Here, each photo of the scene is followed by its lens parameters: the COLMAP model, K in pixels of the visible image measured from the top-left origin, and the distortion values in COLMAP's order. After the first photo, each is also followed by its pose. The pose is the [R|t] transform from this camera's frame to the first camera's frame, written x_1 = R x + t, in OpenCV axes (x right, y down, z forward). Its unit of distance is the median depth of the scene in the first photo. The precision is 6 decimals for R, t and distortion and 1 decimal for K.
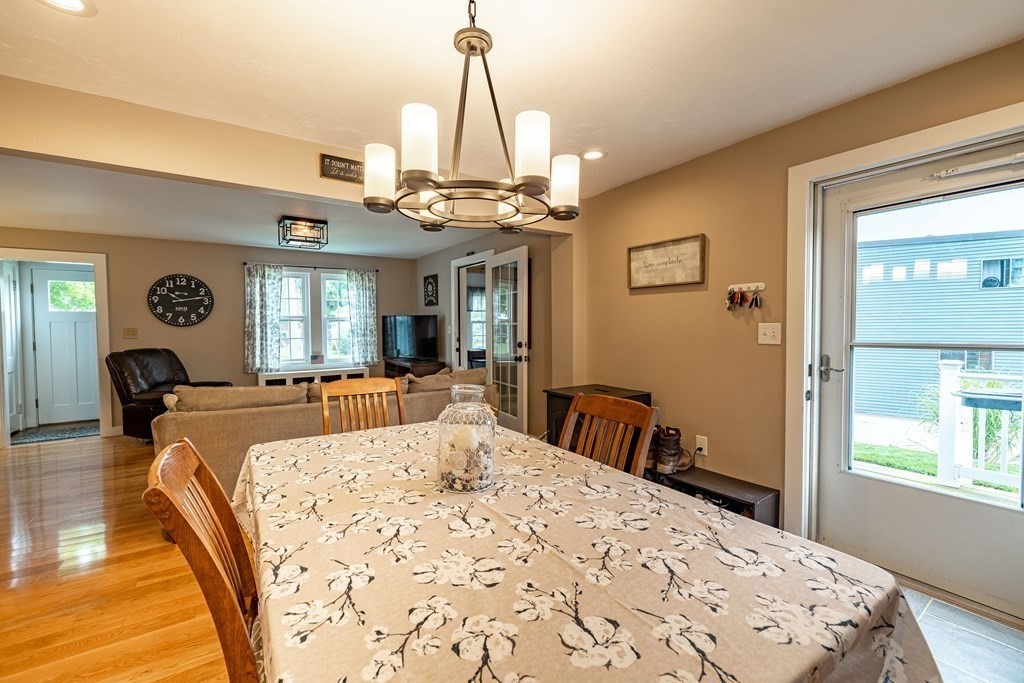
lens RADIAL K [[430.8, 0, 511.1], [0, 430.8, 339.9], [0, 0, 1]] dist [0.000054, -0.000278]
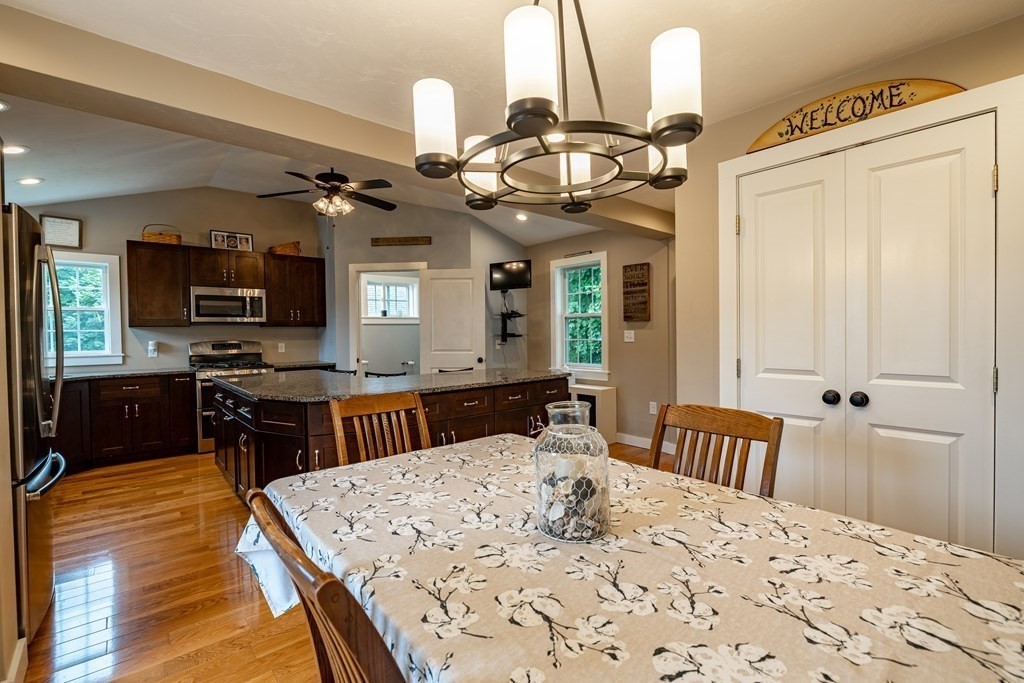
lens RADIAL K [[458.7, 0, 511.5], [0, 458.7, 340.4], [0, 0, 1]] dist [-0.009618, 0.001104]
pose [[-0.991756, 0.021411, -0.126340, 0.026891], [0.014973, 0.998551, 0.051694, -0.013417], [0.127264, 0.049376, -0.990639, 0.456500]]
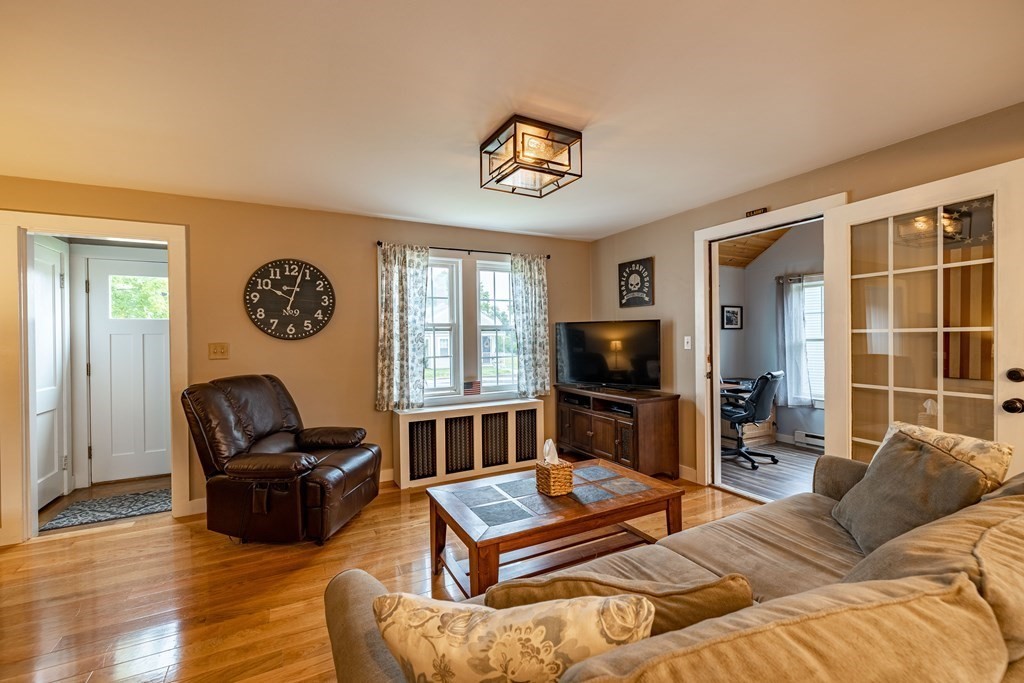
lens RADIAL K [[430.8, 0, 511.0], [0, 430.8, 339.9], [0, 0, 1]] dist [0.000054, -0.000278]
pose [[0.994320, -0.005864, -0.106267, -0.369772], [0.002723, 0.999556, -0.029676, -0.010862], [0.106393, 0.029218, 0.993895, 0.395404]]
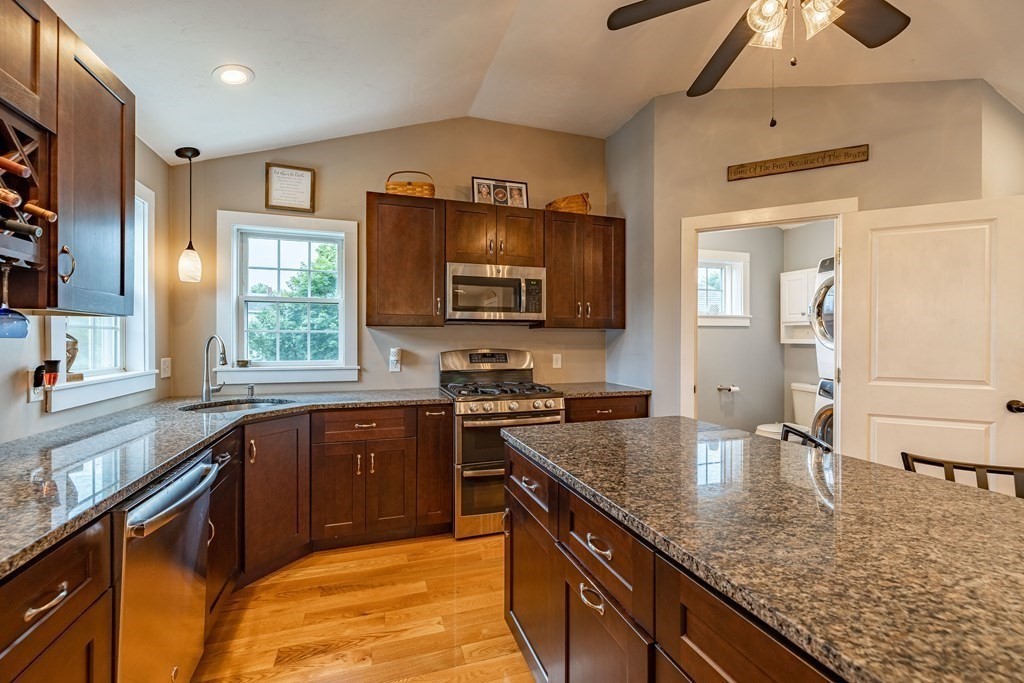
lens RADIAL K [[430.8, 0, 506.8], [0, 430.8, 340.5], [0, 0, 1]] dist [0.000054, -0.000278]
pose [[-0.964257, 0.005384, 0.264916, 0.336045], [0.013936, 0.999440, 0.030414, -0.000293], [-0.264604, 0.033019, -0.963792, -0.038021]]
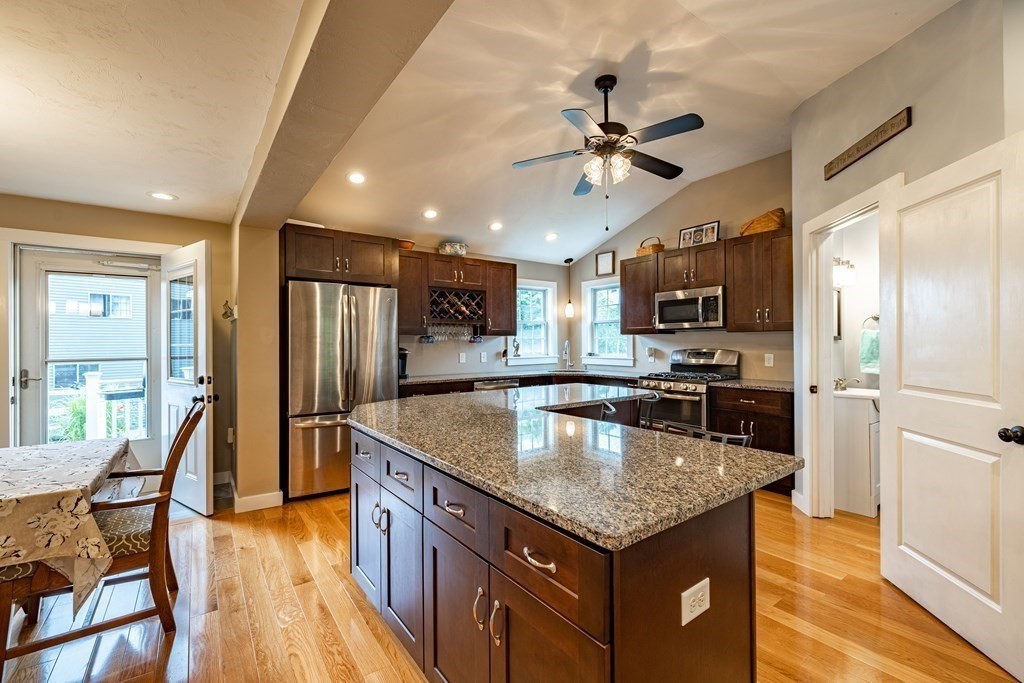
lens RADIAL K [[430.8, 0, 507.1], [0, 430.8, 342.5], [0, 0, 1]] dist [0.000054, -0.000278]
pose [[-0.039968, 0.008310, 0.999166, -0.313361], [0.040126, 0.999172, -0.006705, 0.008899], [-0.998395, 0.039825, -0.040269, -0.215347]]
